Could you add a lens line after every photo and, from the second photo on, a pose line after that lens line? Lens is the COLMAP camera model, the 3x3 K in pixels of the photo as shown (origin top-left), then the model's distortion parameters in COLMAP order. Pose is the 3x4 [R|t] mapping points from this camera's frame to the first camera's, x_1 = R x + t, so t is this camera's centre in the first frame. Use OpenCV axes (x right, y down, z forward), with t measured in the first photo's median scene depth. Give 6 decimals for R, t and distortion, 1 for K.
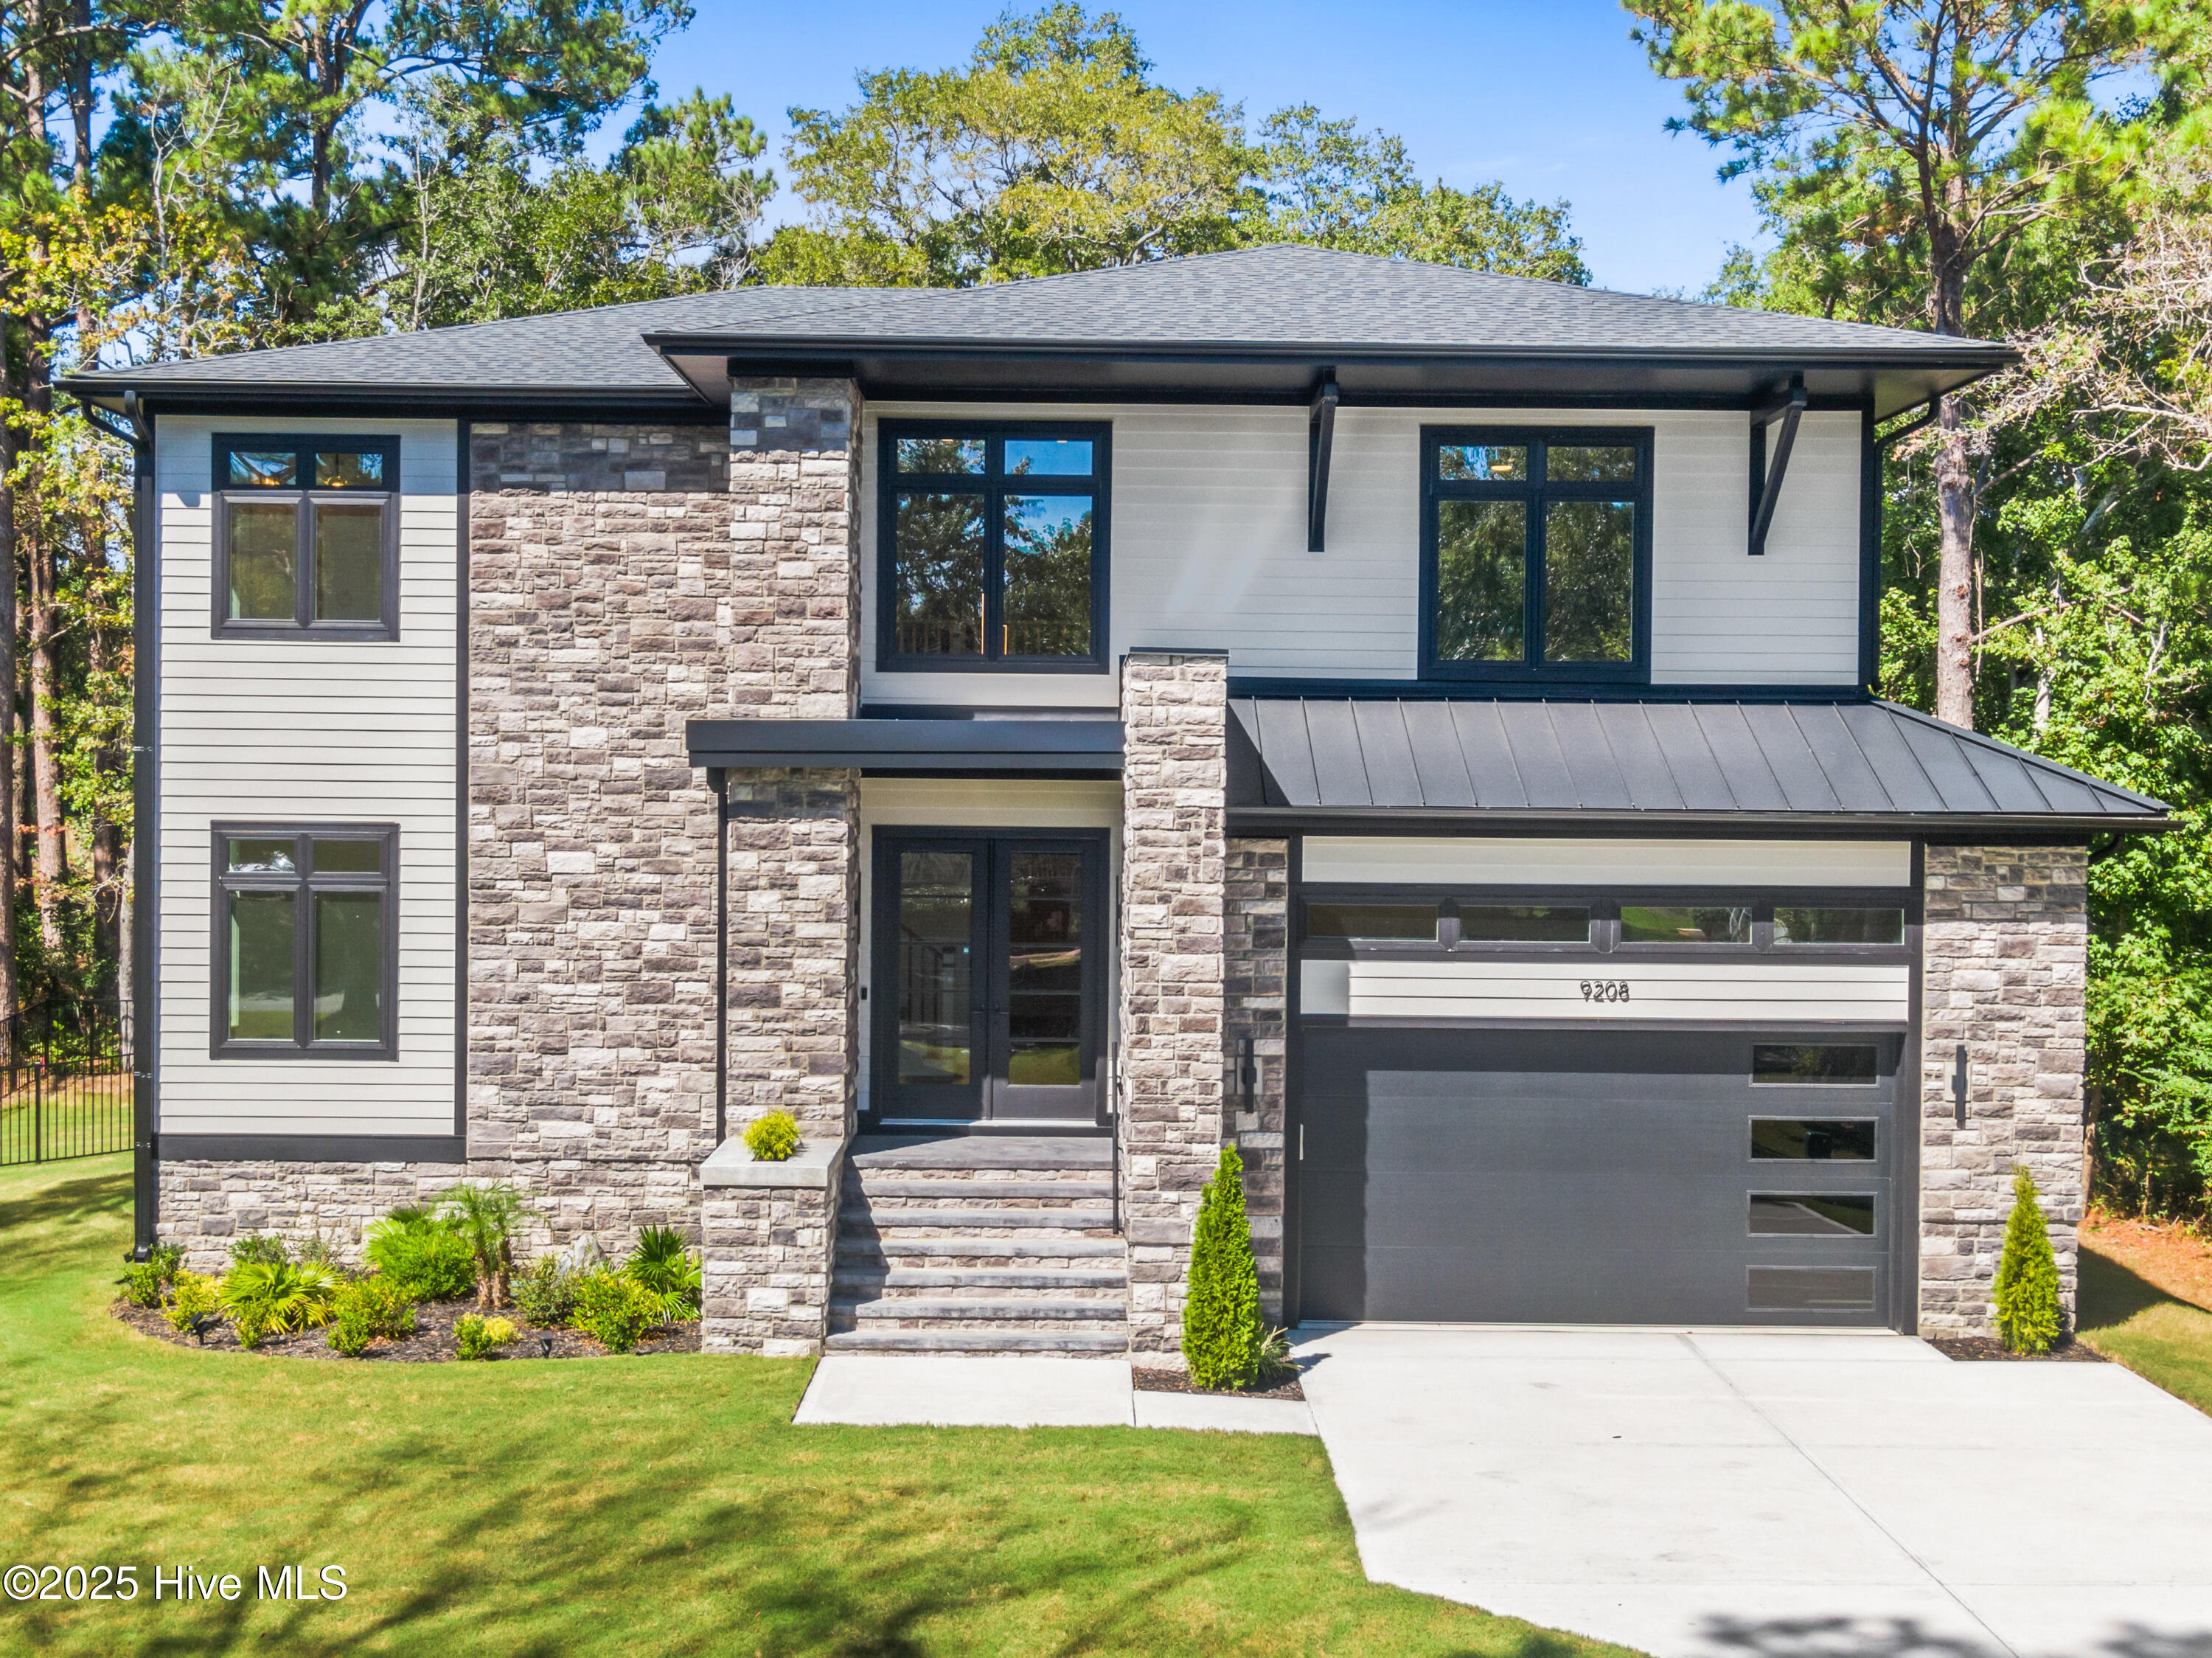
lens RADIAL K [[2840.6, 0, 1145.5], [0, 2840.6, 826.5], [0, 0, 1]] dist [0.037729, -0.057267]
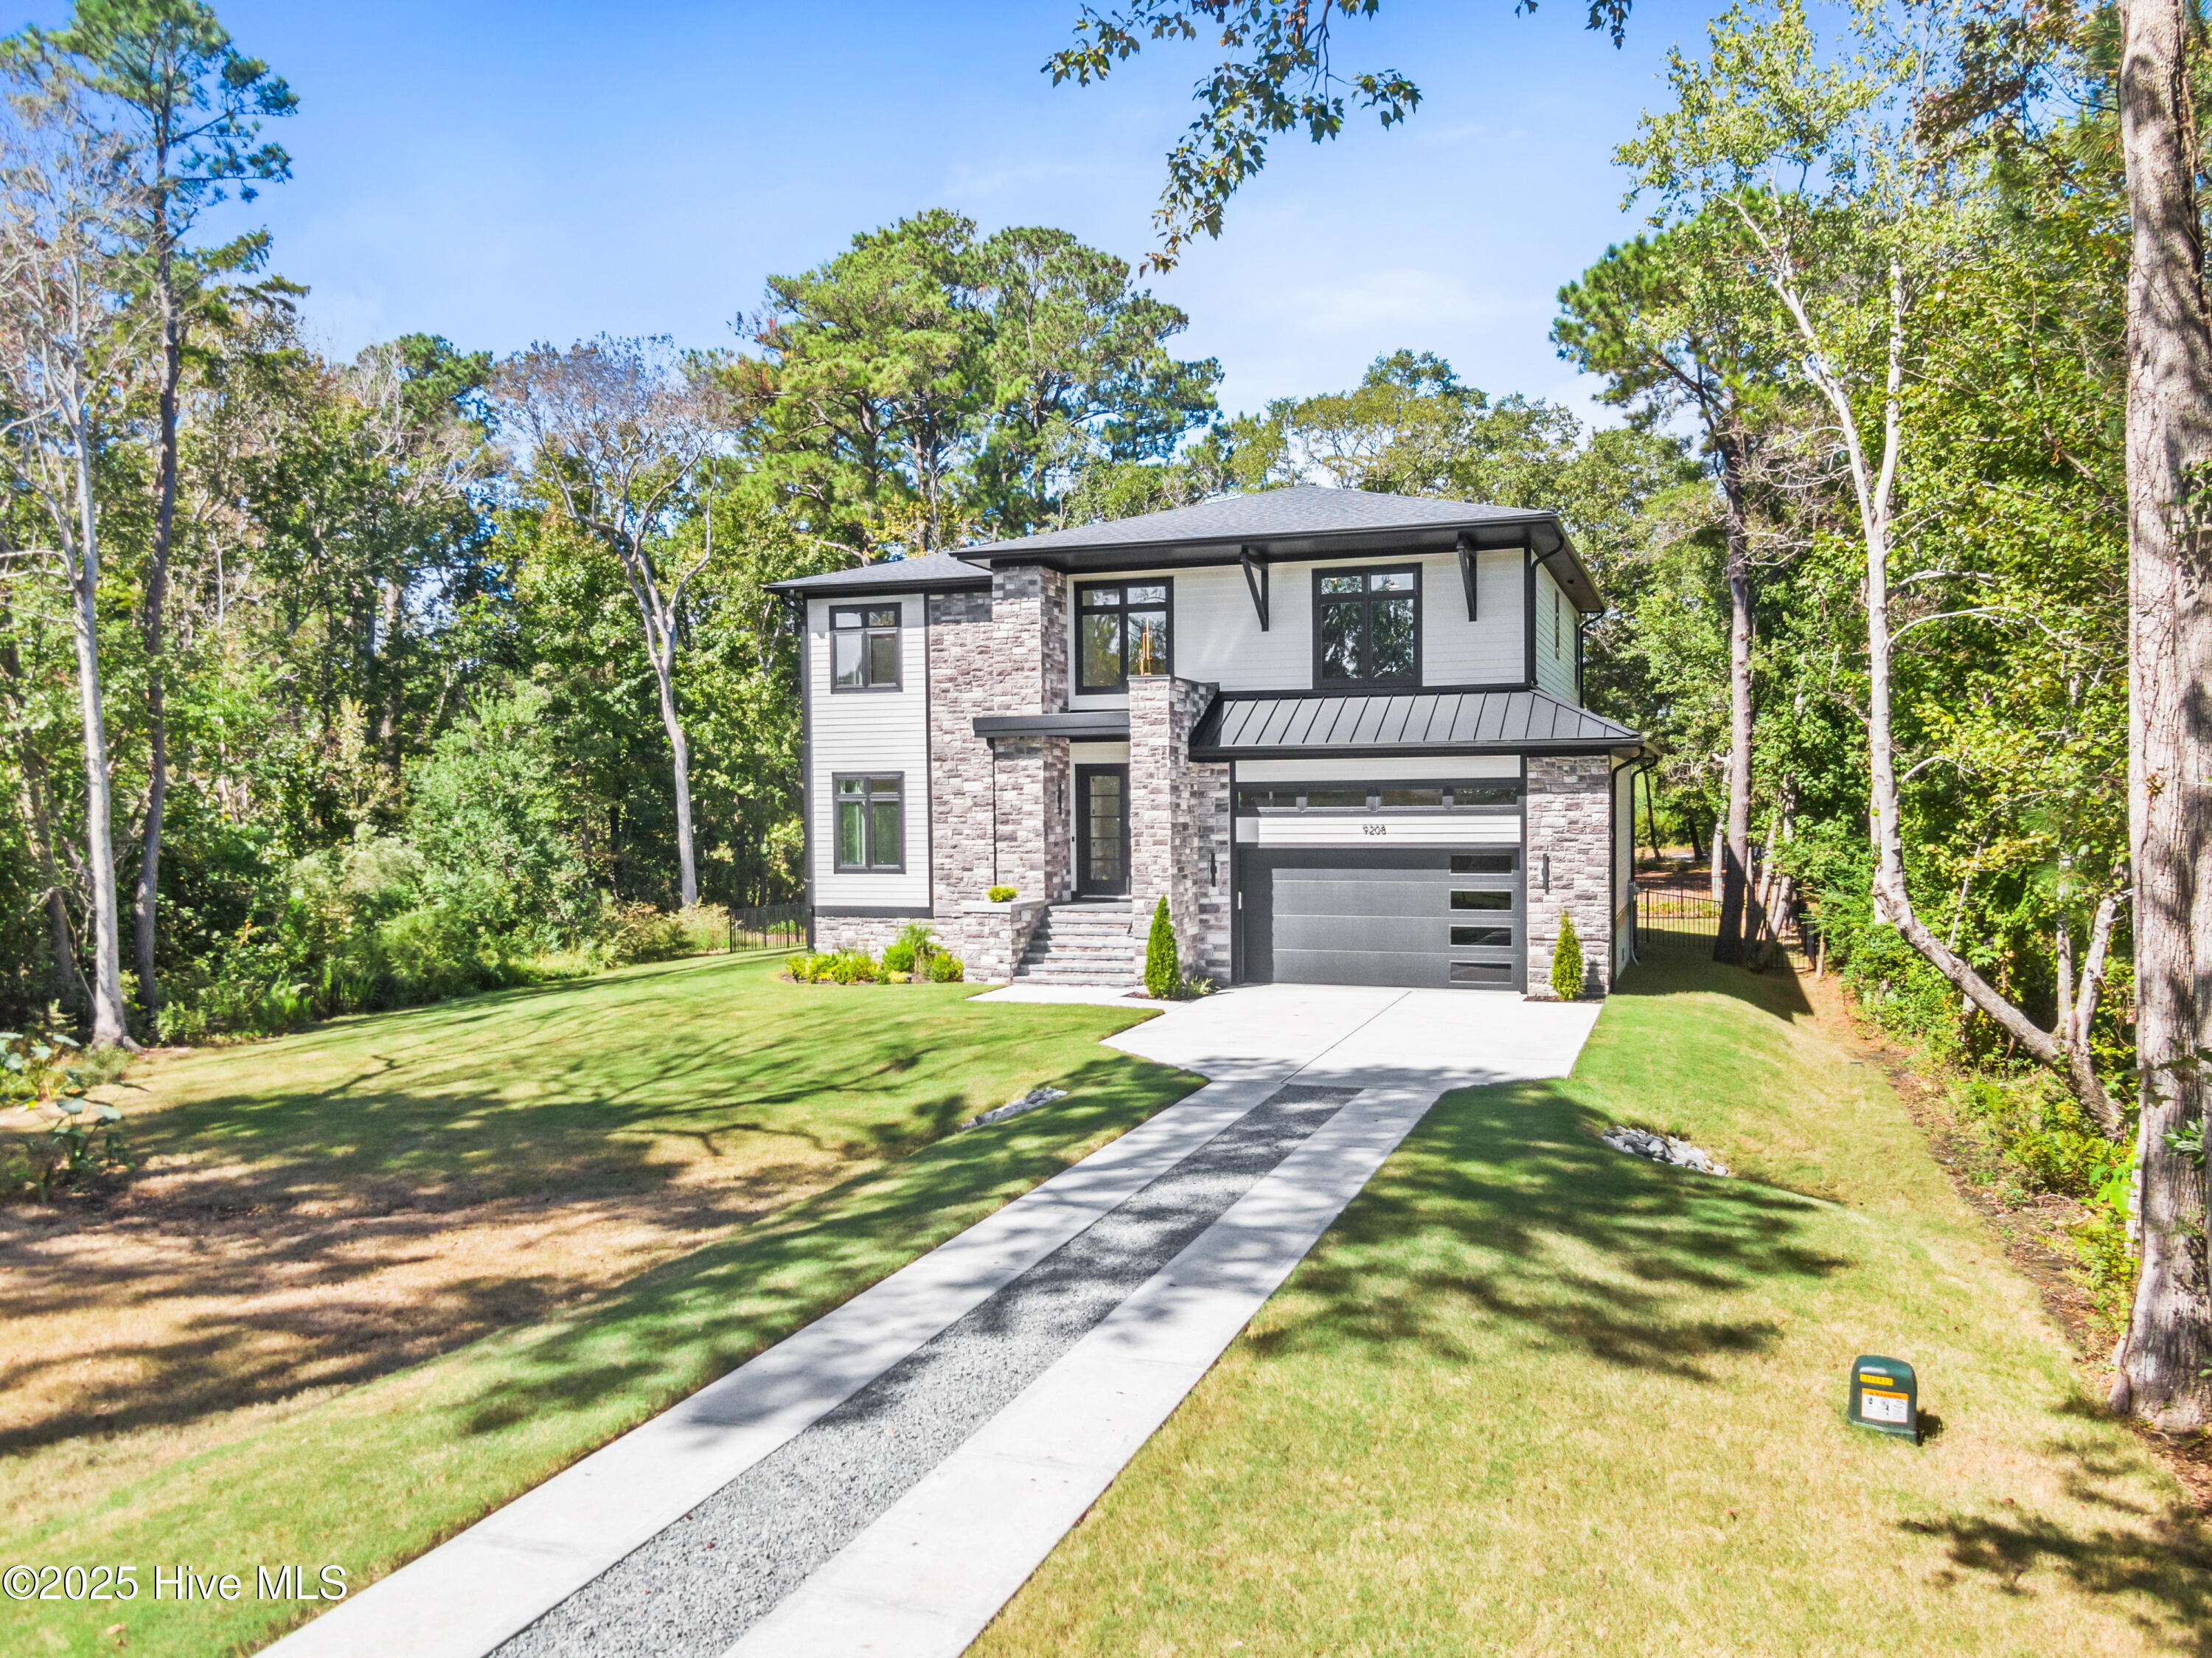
lens RADIAL K [[1717.8, 0, 1145.8], [0, 1717.8, 846.7], [0, 0, 1]] dist [0.078053, -0.247485]
pose [[0.940609, -0.010461, -0.339330, 0.435392], [0.013039, 0.999901, 0.005318, 0.061104], [0.339240, -0.009427, 0.940653, -0.268447]]
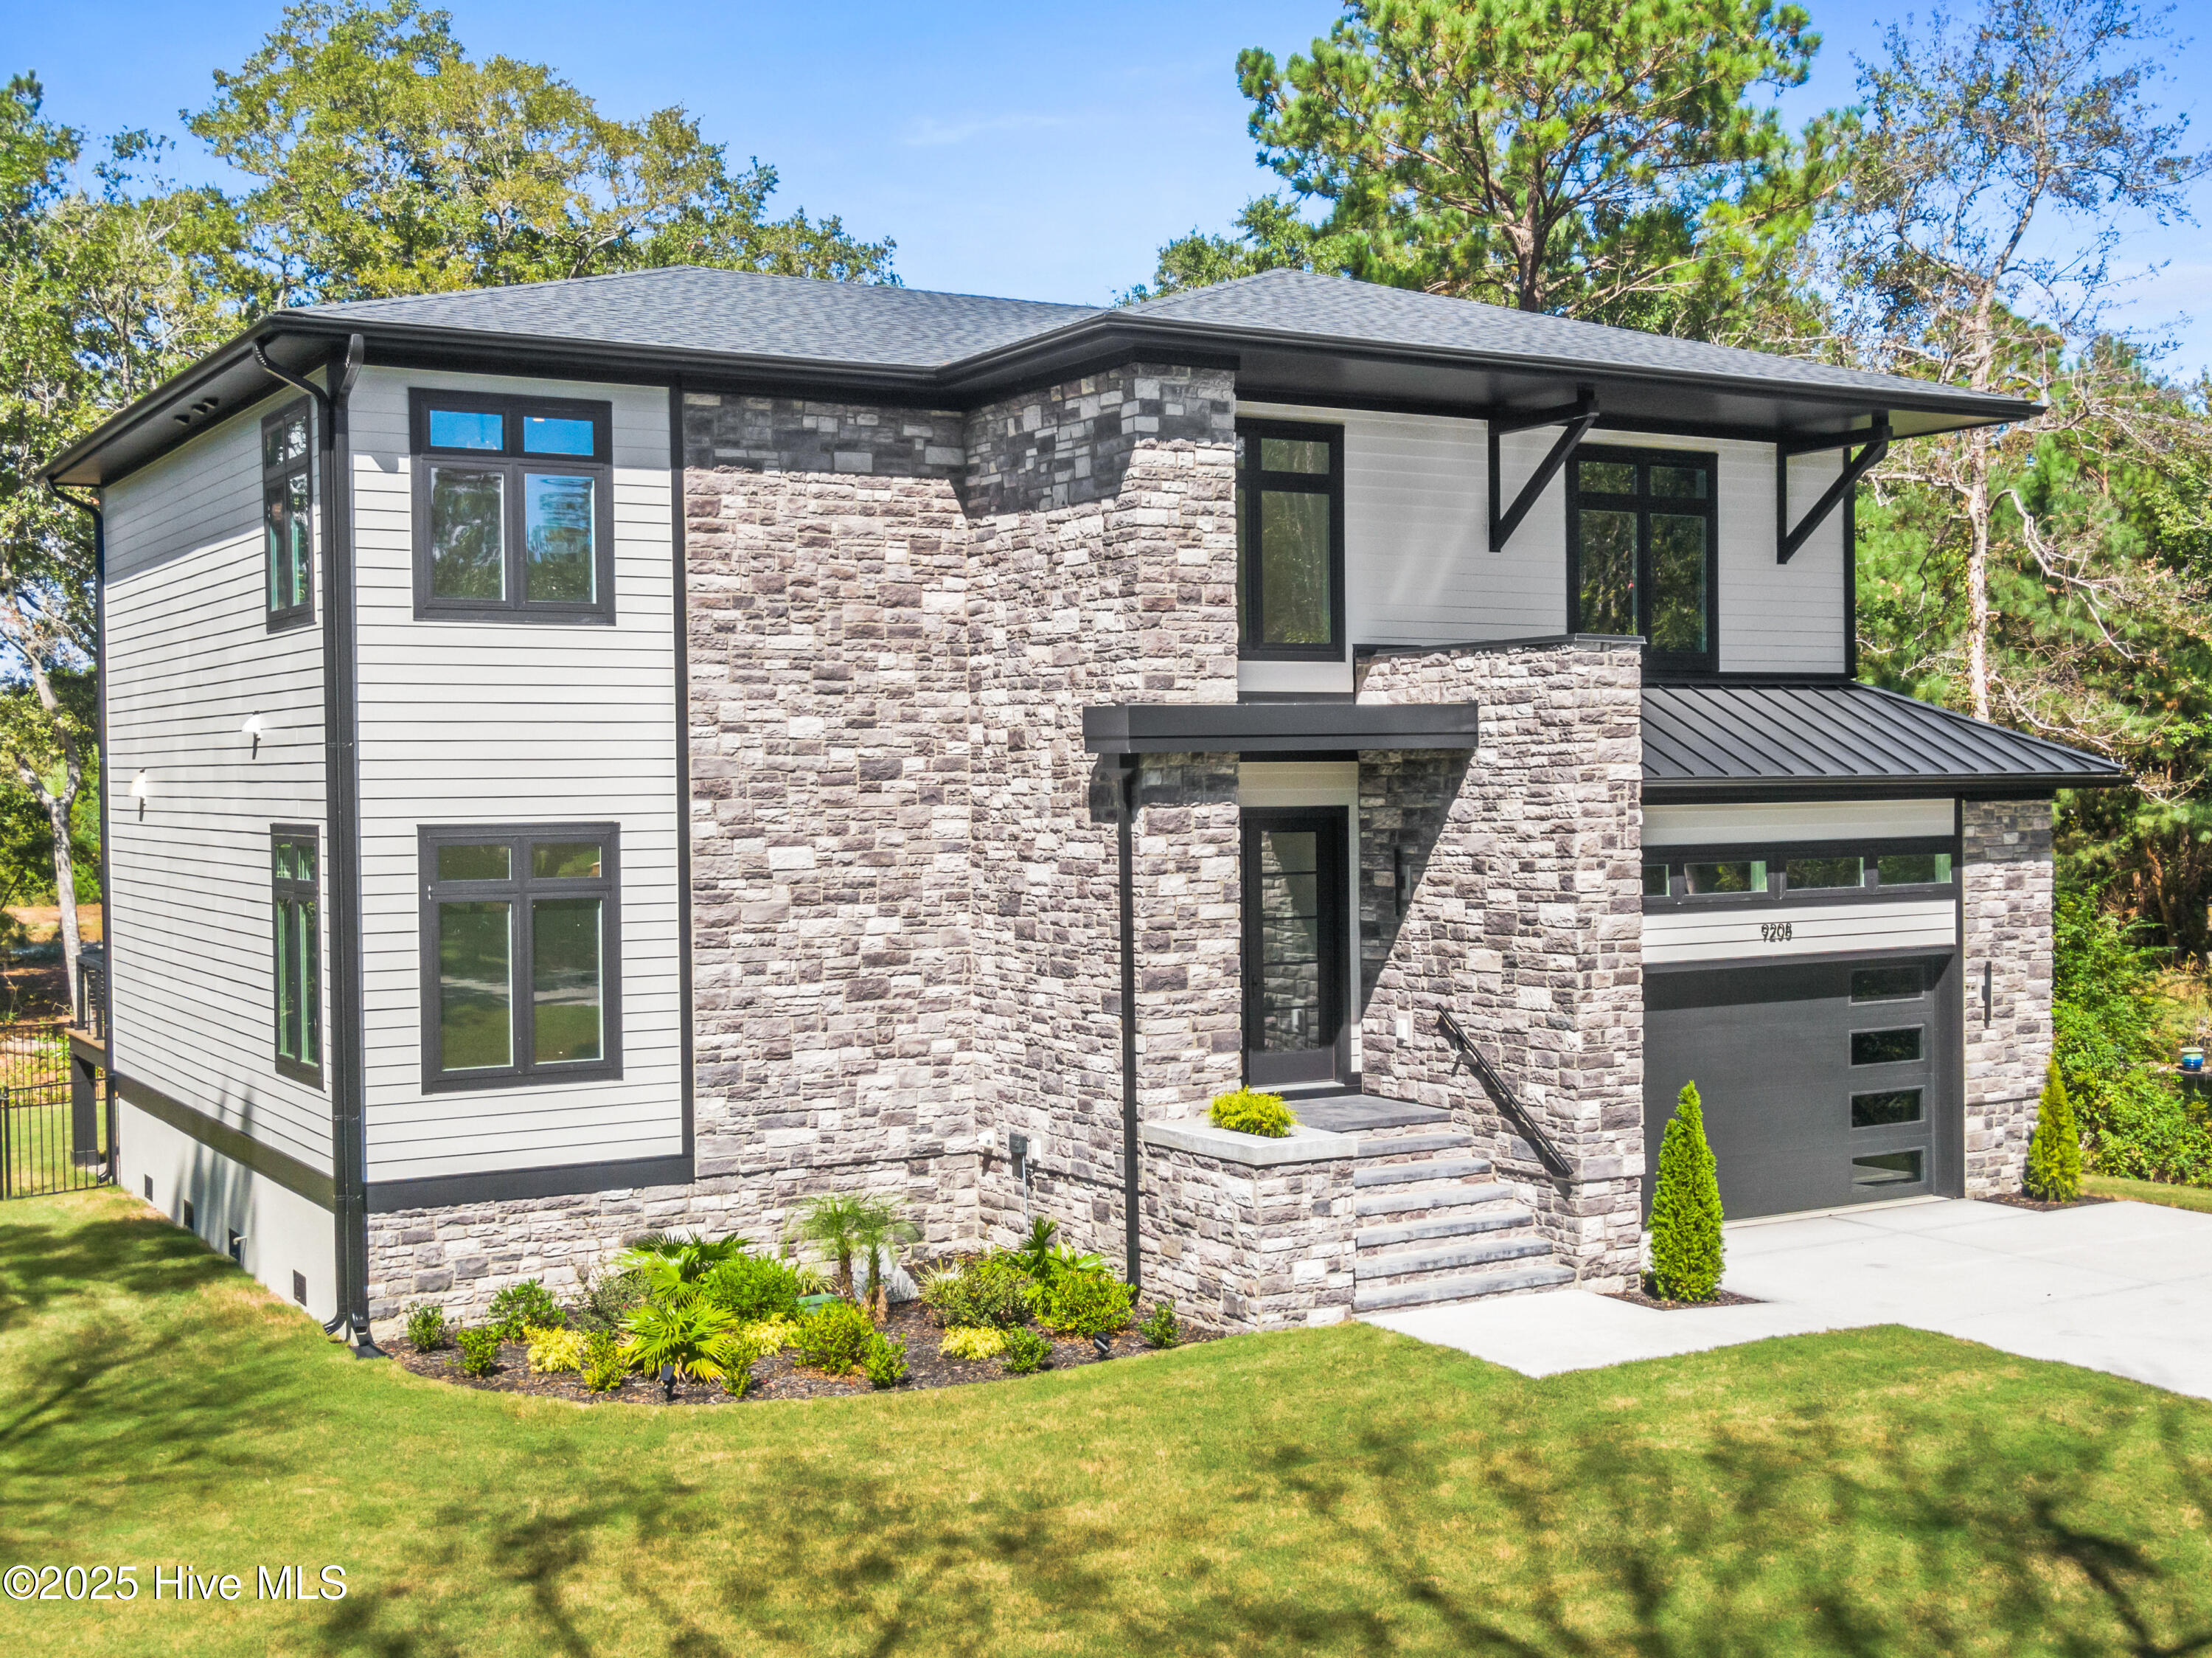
lens RADIAL K [[2552.6, 0, 1146.7], [0, 2552.6, 820.0], [0, 0, 1]] dist [0.016699, 0.024498]
pose [[0.862069, -0.028022, 0.506016, -0.592623], [0.027679, 0.999583, 0.008201, -0.004368], [-0.506035, 0.006936, 0.862485, 0.219915]]
